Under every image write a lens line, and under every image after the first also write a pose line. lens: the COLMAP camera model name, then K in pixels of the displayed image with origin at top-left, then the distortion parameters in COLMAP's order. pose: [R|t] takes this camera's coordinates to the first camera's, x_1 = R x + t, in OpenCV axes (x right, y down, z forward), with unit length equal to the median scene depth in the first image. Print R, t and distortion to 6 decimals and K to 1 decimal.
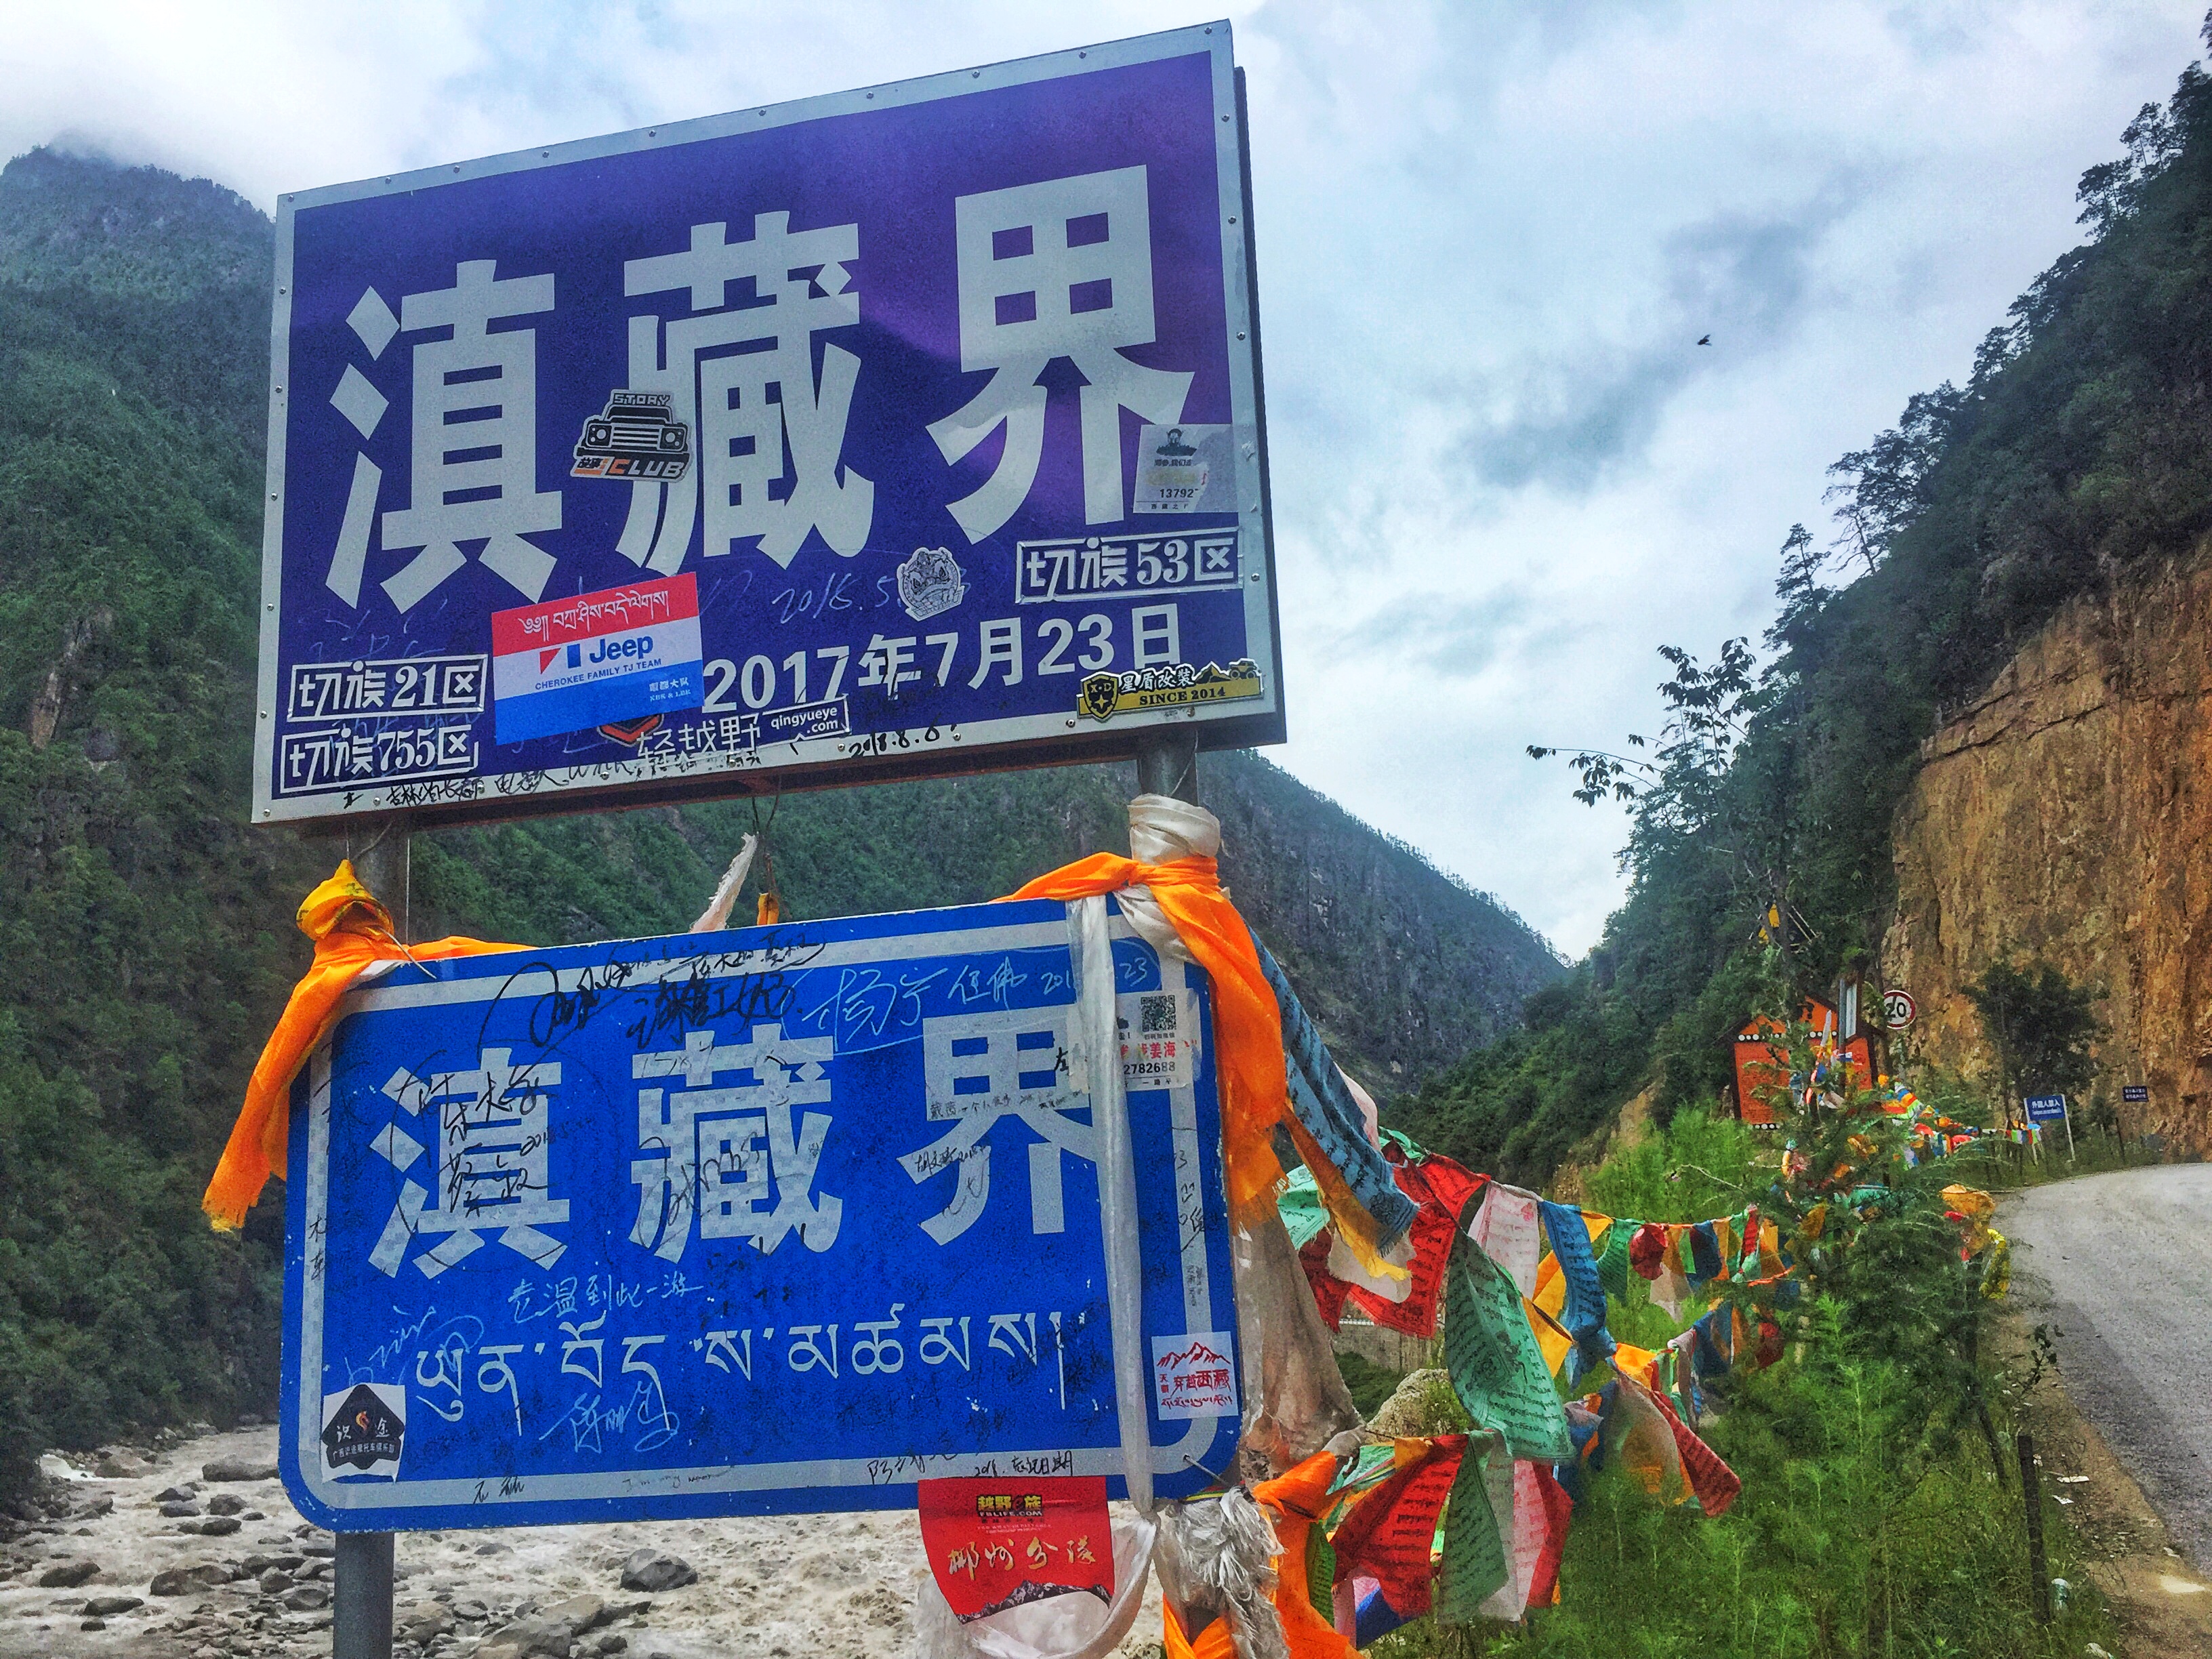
lens RADIAL K [[1968.7, 0, 1097.1], [0, 1968.7, 788.0], [0, 0, 1]] dist [0.070901, -0.098262]
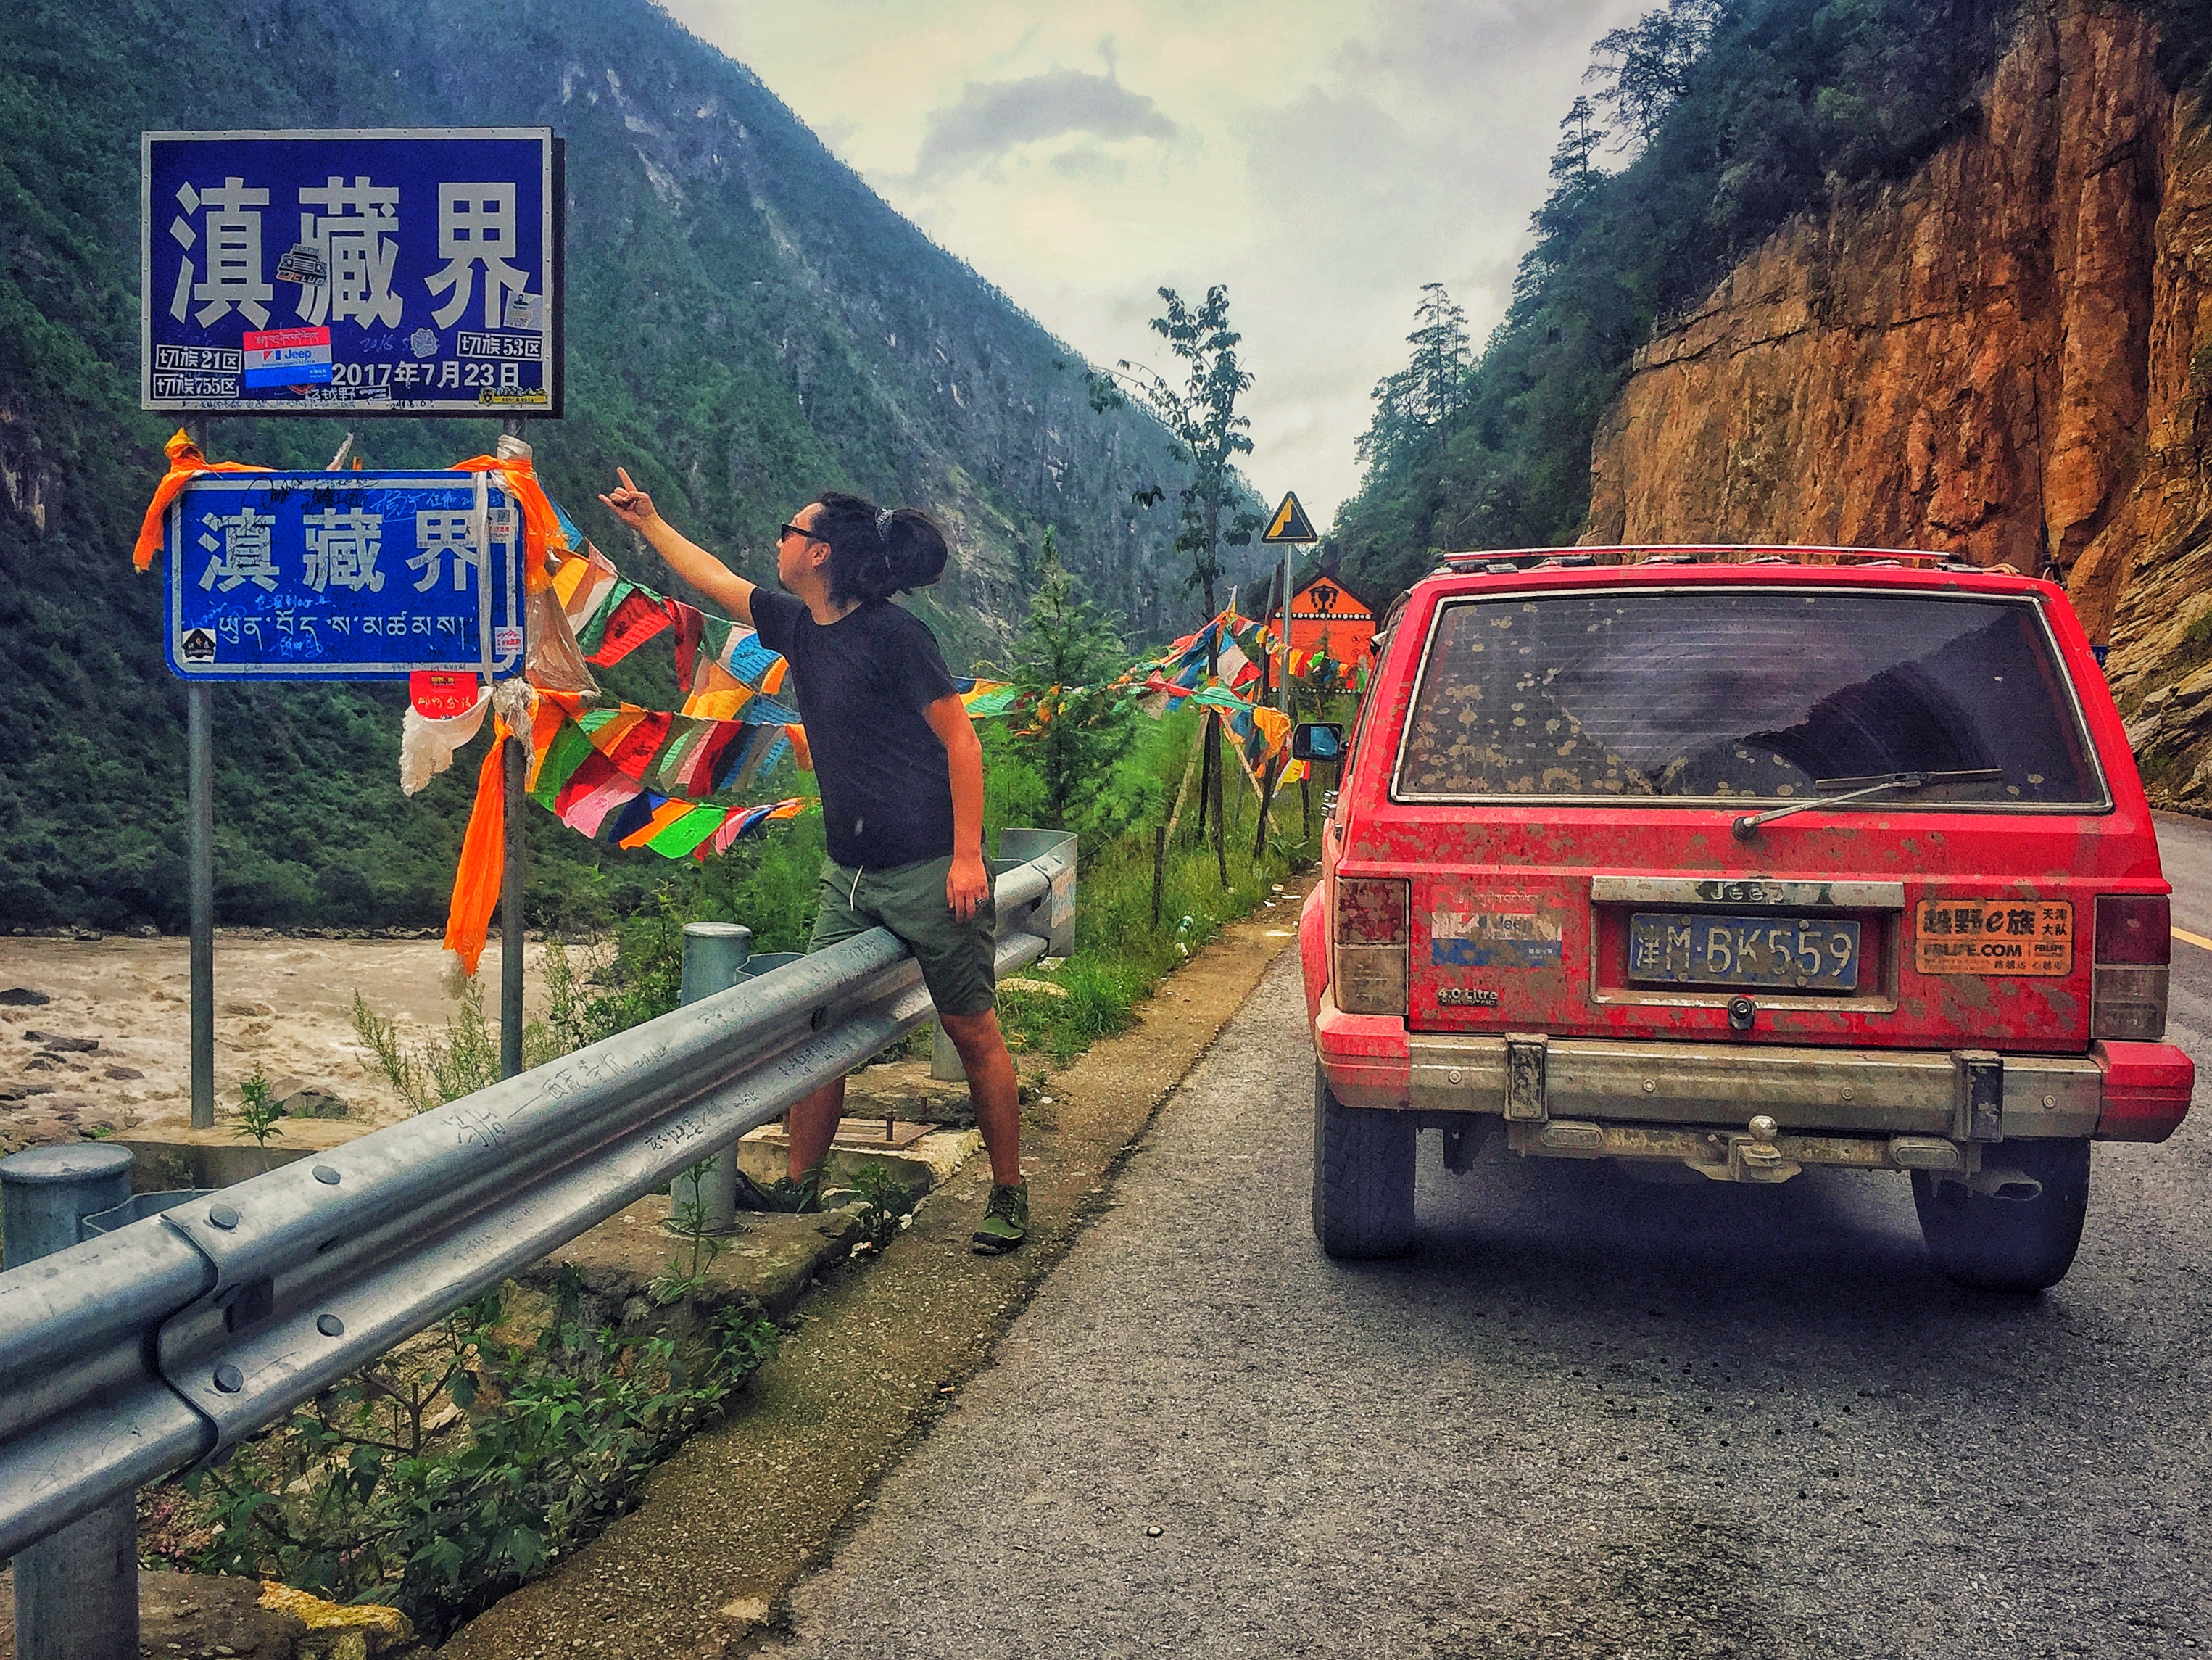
lens RADIAL K [[2090.8, 0, 1111.4], [0, 2090.8, 824.3], [0, 0, 1]] dist [0.115429, -0.167629]
pose [[0.986813, 0.058561, 0.150902, 0.410277], [-0.091569, 0.970714, 0.222104, -0.185107], [-0.133476, -0.232993, 0.963275, -1.893464]]
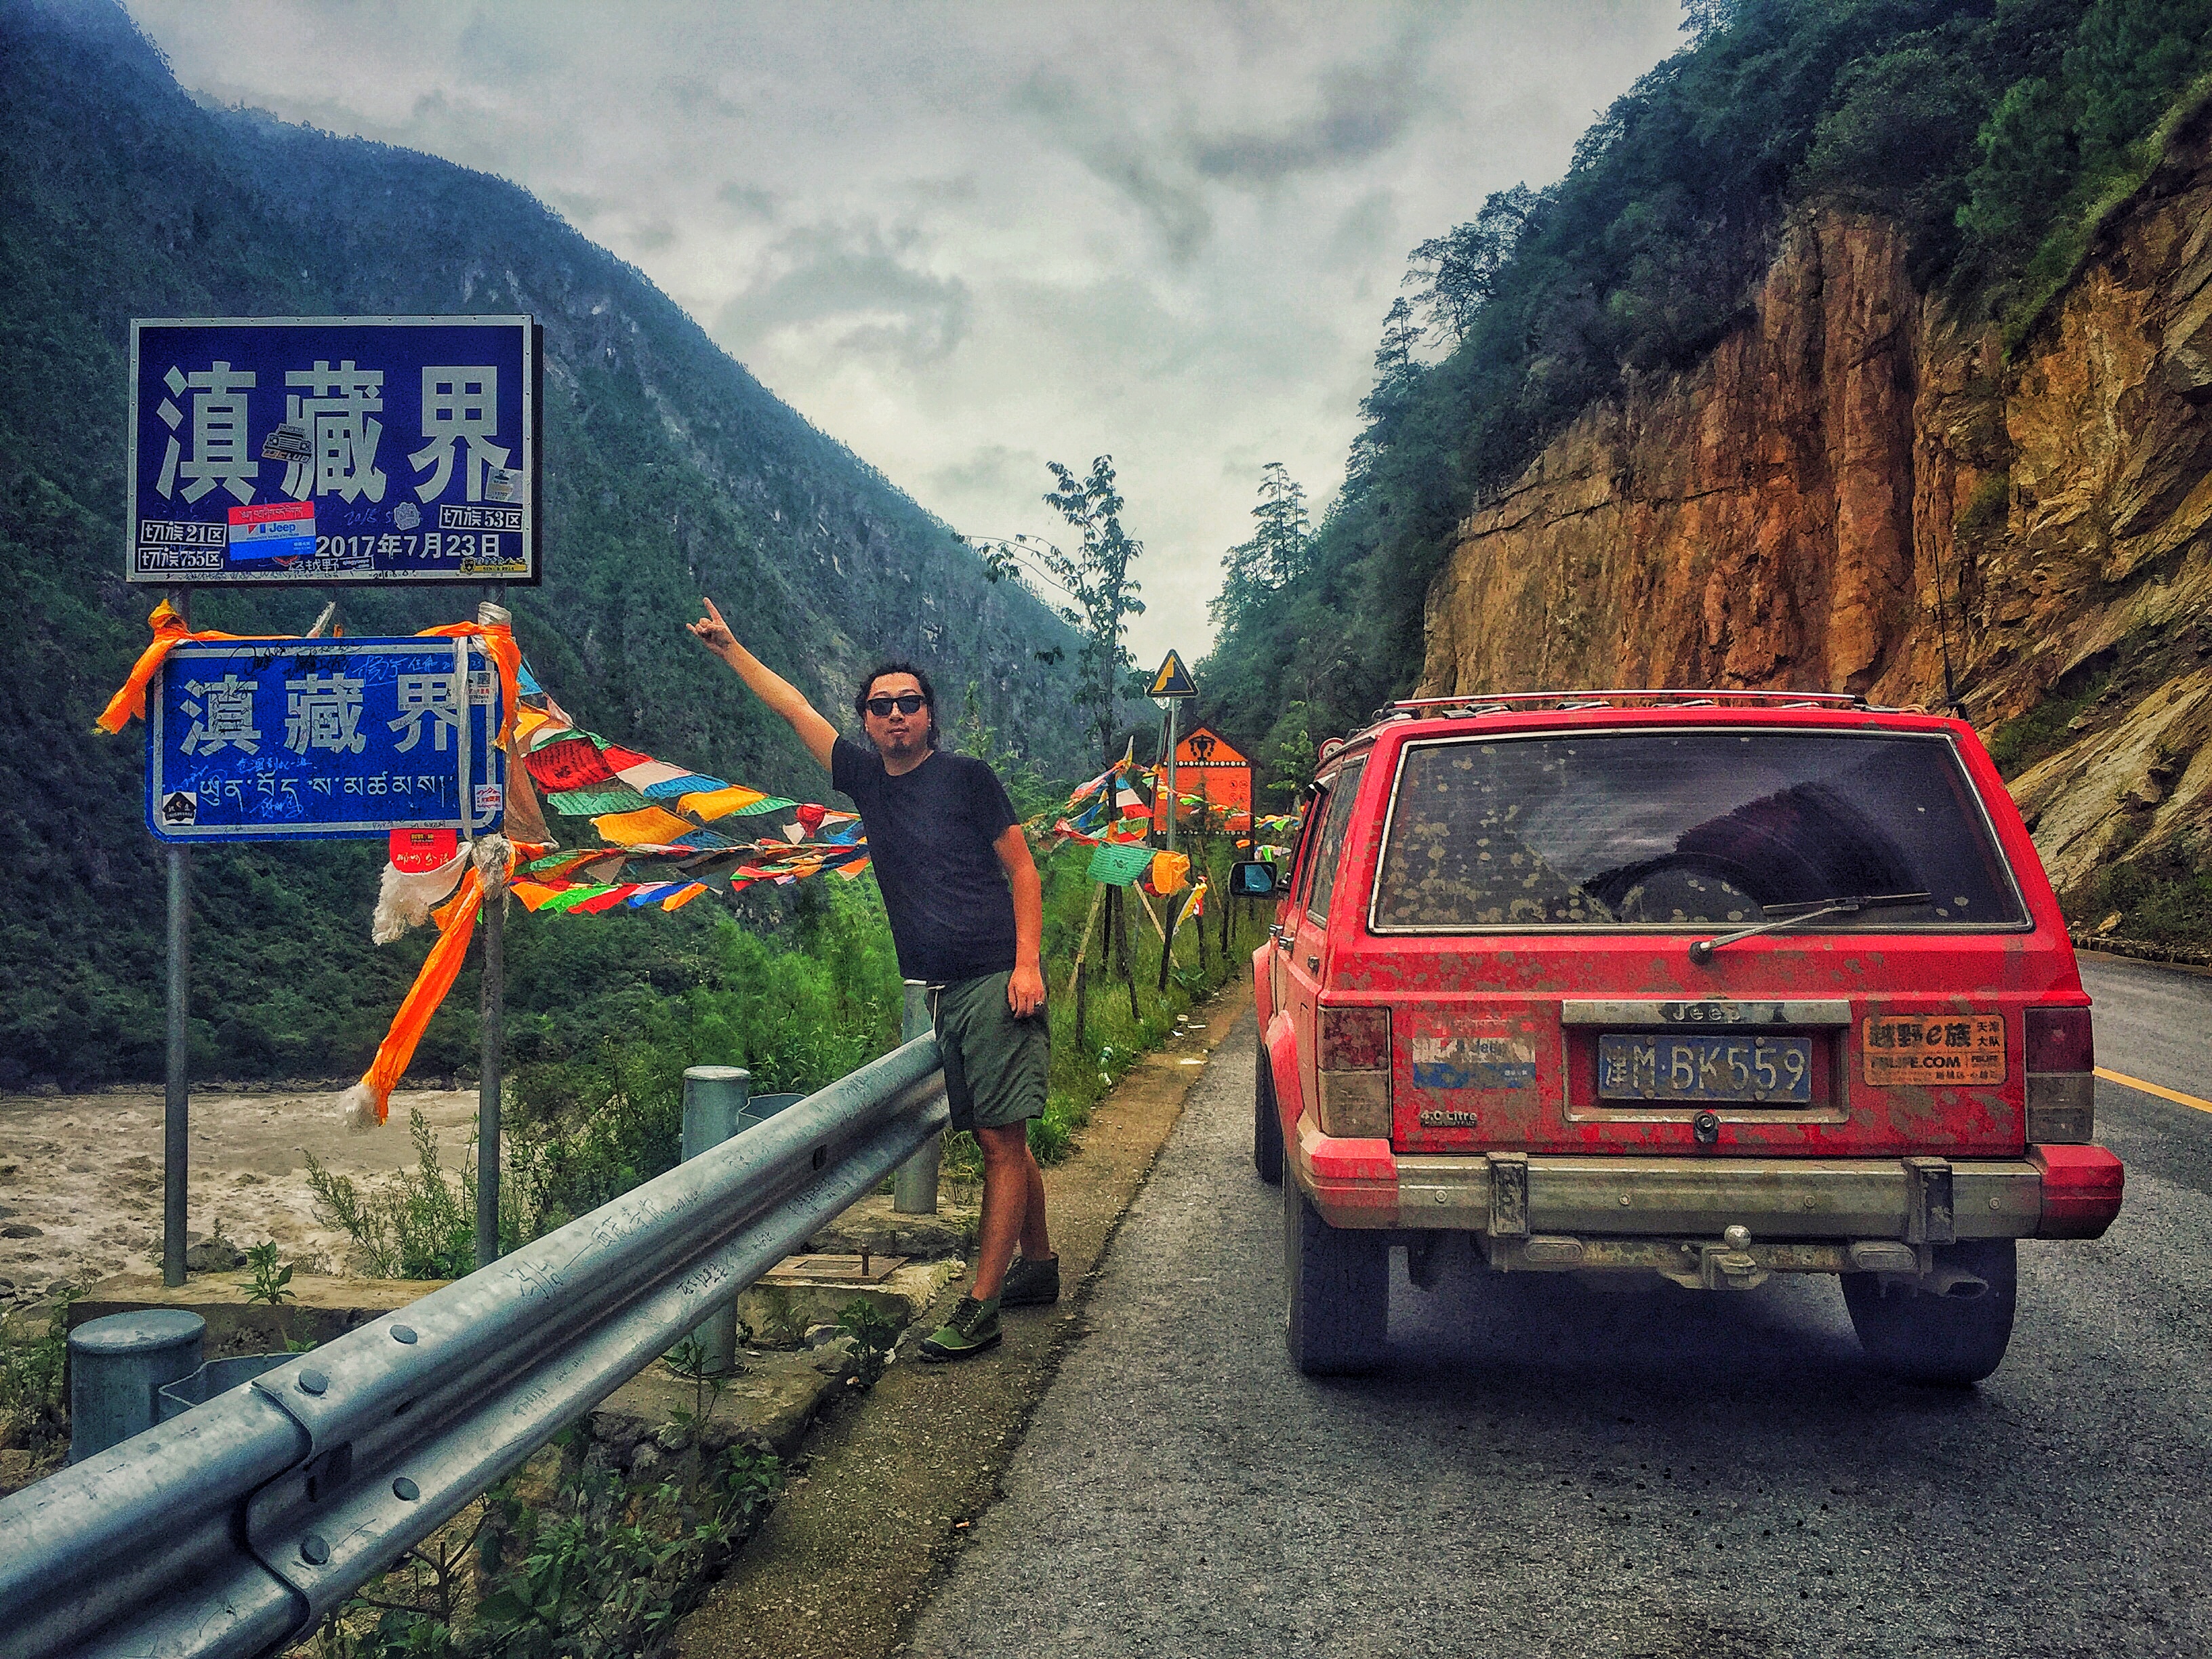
lens RADIAL K [[1953.6, 0, 1118.9], [0, 1953.6, 818.6], [0, 0, 1]] dist [0.098114, -0.131245]
pose [[0.975660, 0.052004, 0.213034, 0.303217], [-0.084341, 0.985736, 0.145639, -0.166434], [-0.202421, -0.160062, 0.966129, -1.832828]]
